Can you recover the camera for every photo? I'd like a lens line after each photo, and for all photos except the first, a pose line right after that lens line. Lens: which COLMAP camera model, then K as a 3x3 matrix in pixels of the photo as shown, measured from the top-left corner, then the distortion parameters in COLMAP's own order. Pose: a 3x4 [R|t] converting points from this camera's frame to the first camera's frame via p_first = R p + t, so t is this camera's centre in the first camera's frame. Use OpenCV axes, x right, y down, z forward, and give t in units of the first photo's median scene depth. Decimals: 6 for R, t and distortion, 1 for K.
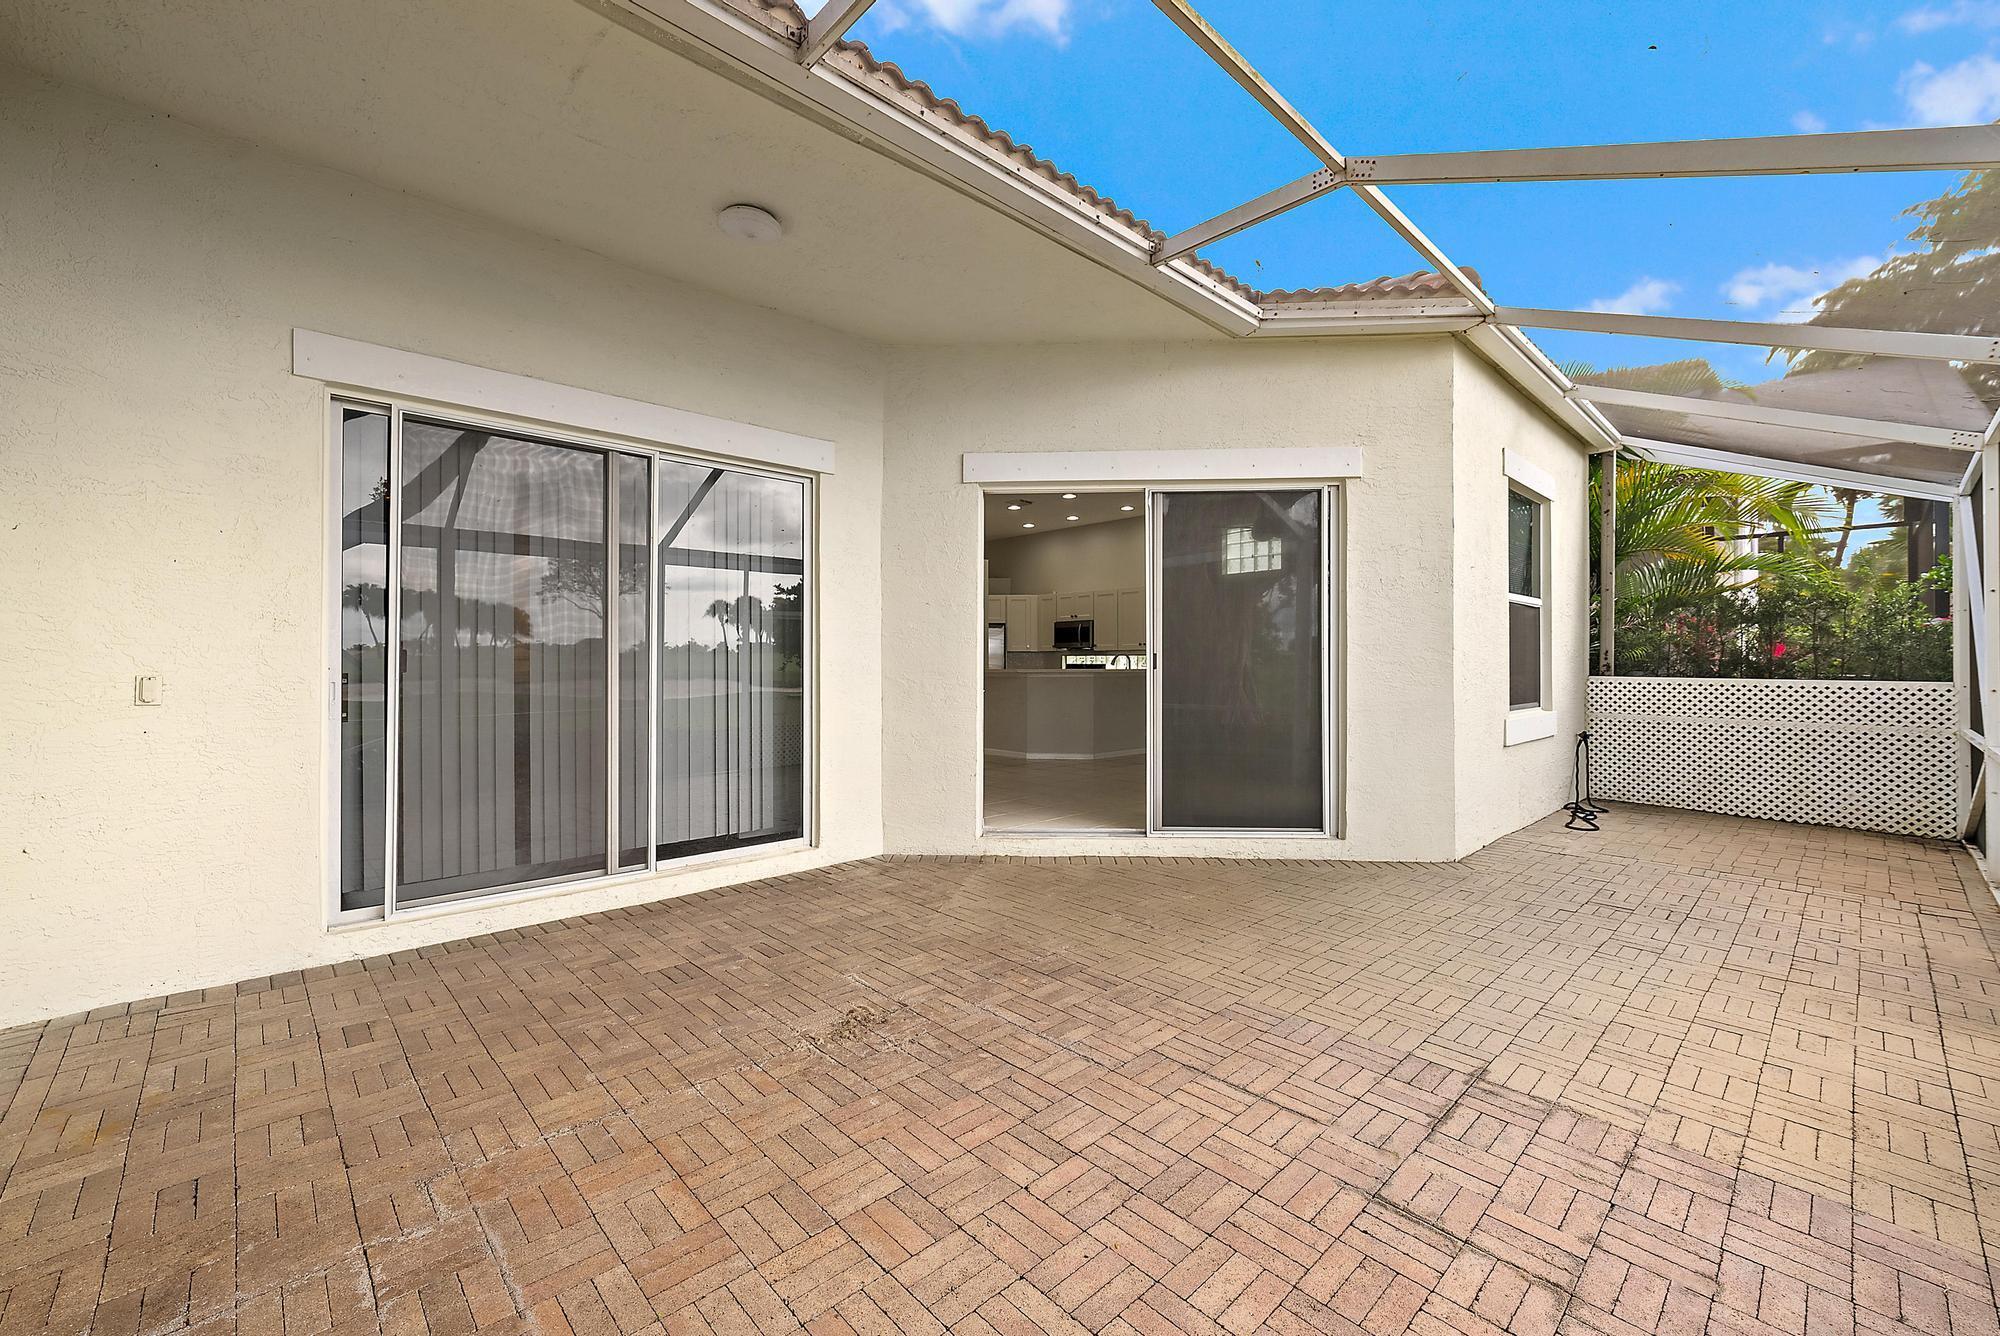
lens RADIAL K [[808.6, 0, 1004.8], [0, 808.6, 661.1], [0, 0, 1]] dist [-0.002205, -0.000017]
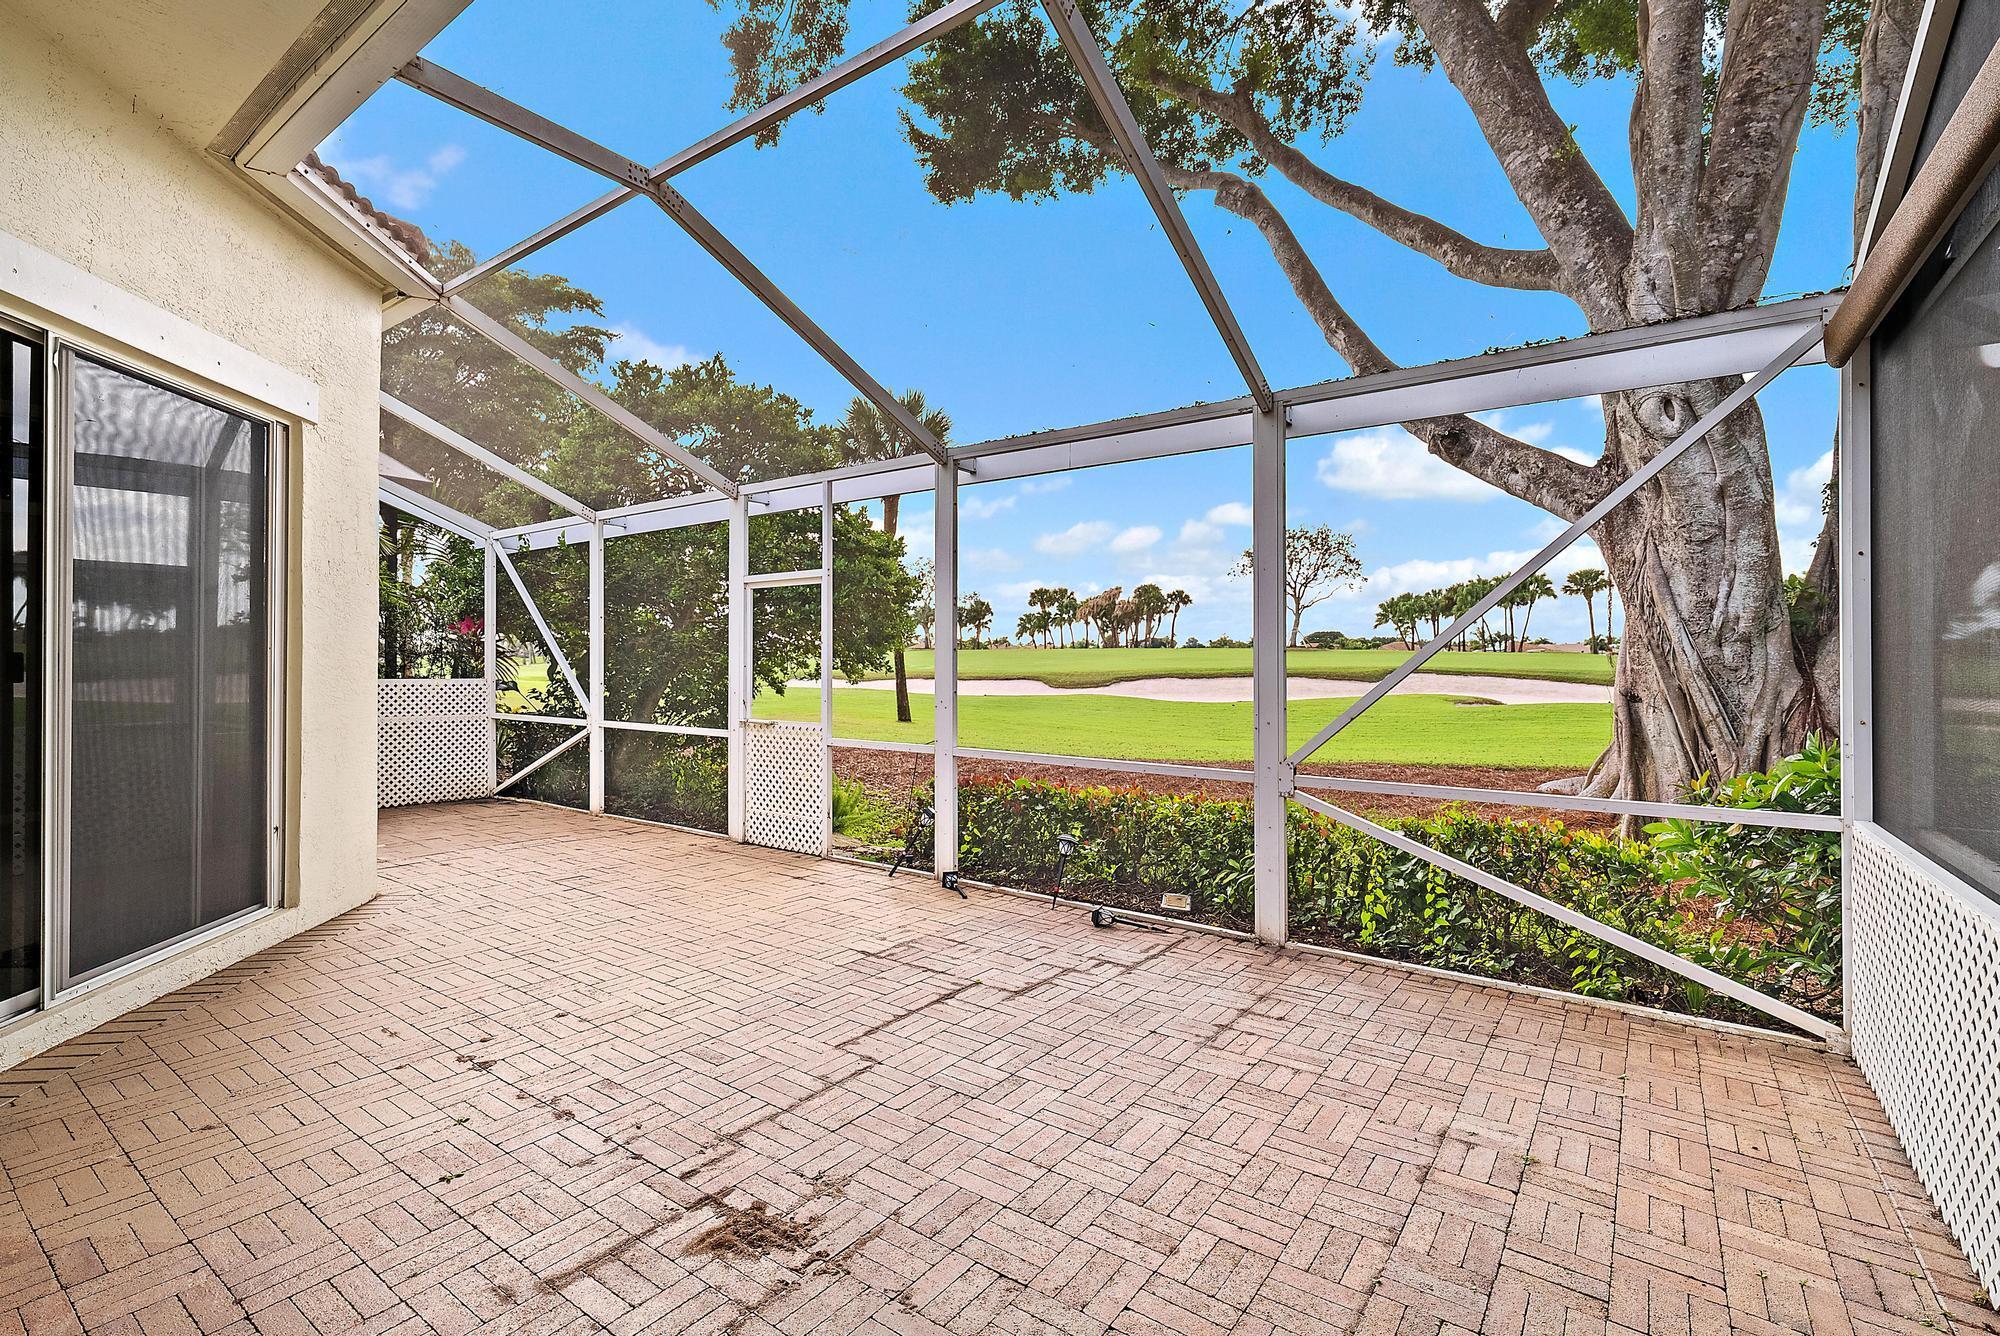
lens RADIAL K [[900.1, 0, 1002.8], [0, 900.1, 661.3], [0, 0, 1]] dist [0.001991, 0.000395]
pose [[-0.177780, -0.002717, 0.984067, -0.977963], [-0.003604, 0.999991, 0.002110, -0.017129], [-0.984064, -0.003171, -0.177788, 0.980933]]
